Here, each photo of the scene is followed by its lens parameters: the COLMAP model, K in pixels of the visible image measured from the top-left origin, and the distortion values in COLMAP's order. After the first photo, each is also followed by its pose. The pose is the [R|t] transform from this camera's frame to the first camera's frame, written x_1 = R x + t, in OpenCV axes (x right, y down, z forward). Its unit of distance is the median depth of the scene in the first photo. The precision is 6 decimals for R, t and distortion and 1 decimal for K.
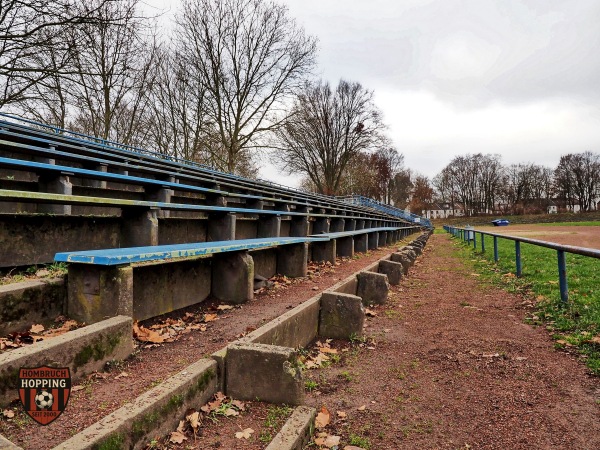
lens RADIAL K [[456.4, 0, 300.0], [0, 456.4, 225.0], [0, 0, 1]] dist [0.004182, -0.000700]
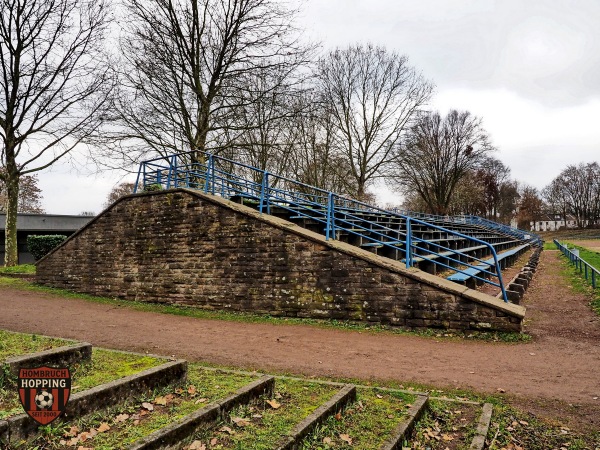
lens RADIAL K [[456.4, 0, 300.0], [0, 456.4, 225.0], [0, 0, 1]] dist [0.004182, -0.000700]
pose [[0.979327, -0.002180, -0.202272, -0.038810], [-0.001801, 0.999808, -0.019495, -0.012682], [0.202276, 0.019457, 0.979135, -0.128745]]
